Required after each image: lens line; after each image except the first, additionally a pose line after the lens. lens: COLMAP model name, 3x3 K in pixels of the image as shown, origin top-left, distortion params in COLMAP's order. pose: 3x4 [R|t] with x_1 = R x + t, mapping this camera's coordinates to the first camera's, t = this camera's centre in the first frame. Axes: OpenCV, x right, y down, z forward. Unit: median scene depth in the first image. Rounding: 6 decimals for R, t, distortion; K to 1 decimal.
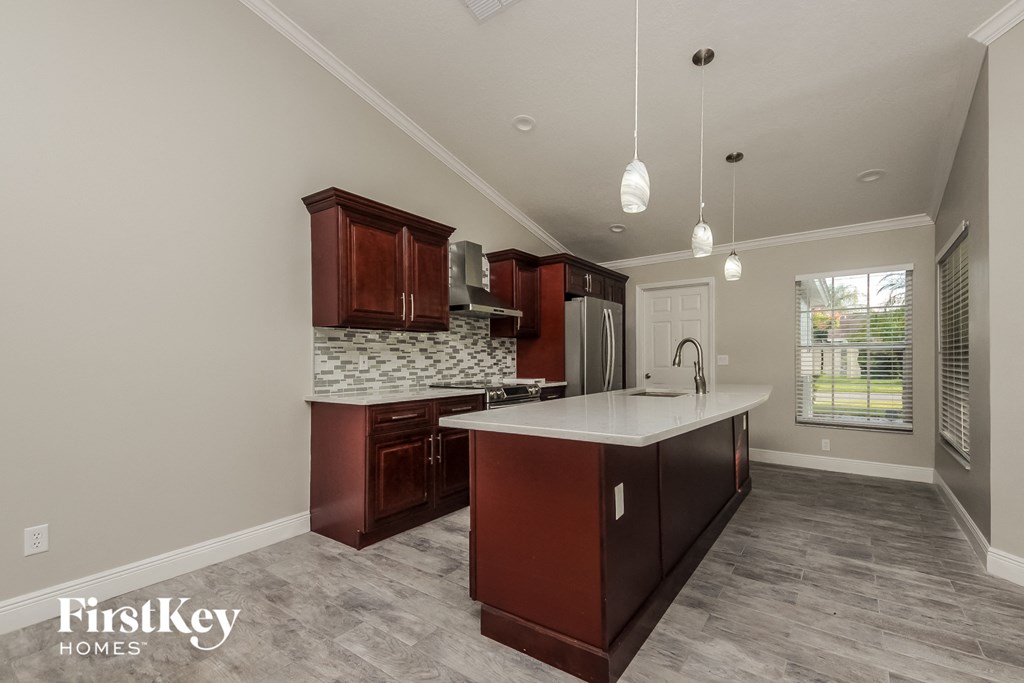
lens RADIAL K [[430.3, 0, 509.3], [0, 430.3, 350.7], [0, 0, 1]] dist [-0.002075, -0.000133]
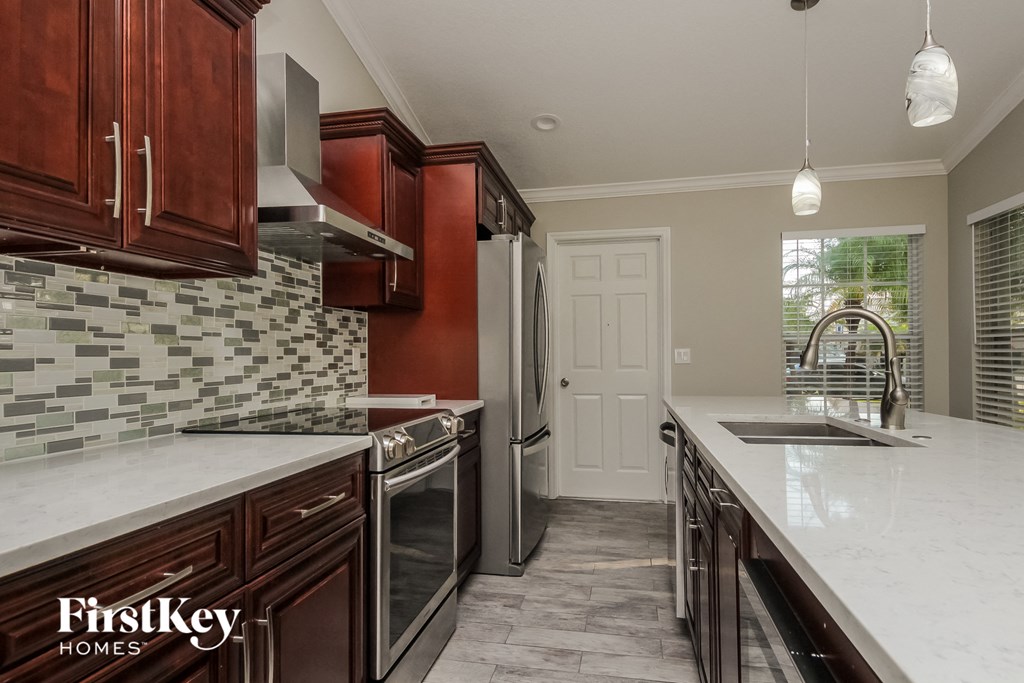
lens RADIAL K [[575.1, 0, 520.2], [0, 575.1, 345.3], [0, 0, 1]] dist [0.001098, -0.005193]
pose [[0.901460, 0.003714, 0.432846, -0.126856], [-0.003512, 0.999993, -0.001267, 0.009729], [-0.432847, -0.000378, 0.901467, 0.407224]]
